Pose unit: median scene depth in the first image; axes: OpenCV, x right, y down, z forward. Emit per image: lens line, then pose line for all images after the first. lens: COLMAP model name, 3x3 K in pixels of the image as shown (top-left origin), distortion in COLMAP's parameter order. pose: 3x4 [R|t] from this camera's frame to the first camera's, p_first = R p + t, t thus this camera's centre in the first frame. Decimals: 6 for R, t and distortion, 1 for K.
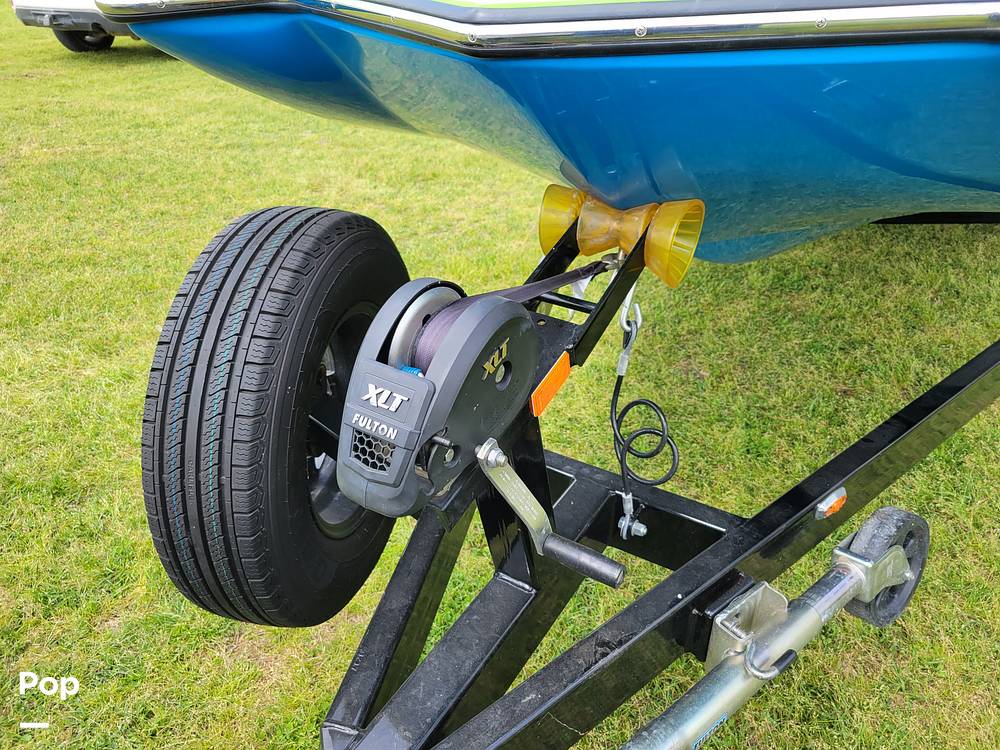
lens RADIAL K [[752.9, 0, 498.5], [0, 752.9, 372.5], [0, 0, 1]] dist [0.014246, -0.002642]
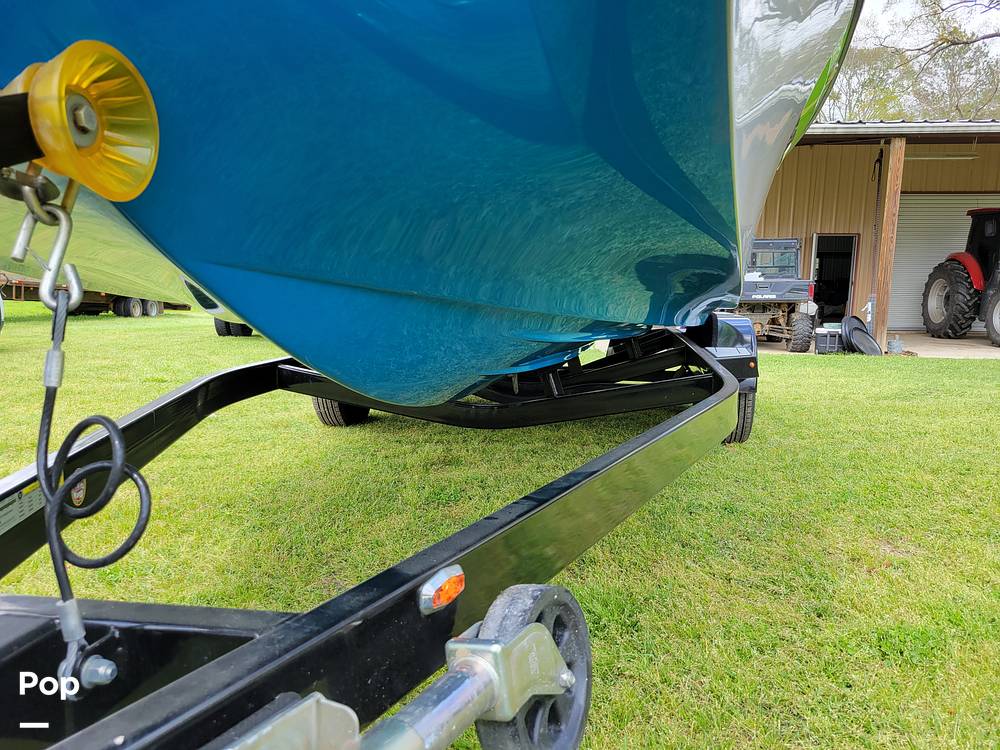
lens RADIAL K [[752.9, 0, 503.9], [0, 752.9, 373.9], [0, 0, 1]] dist [0.014246, -0.002642]
pose [[0.918786, -0.027769, 0.393777, 0.239478], [0.185037, 0.911444, -0.367466, 0.259981], [-0.348702, 0.410486, 0.842561, 0.354351]]
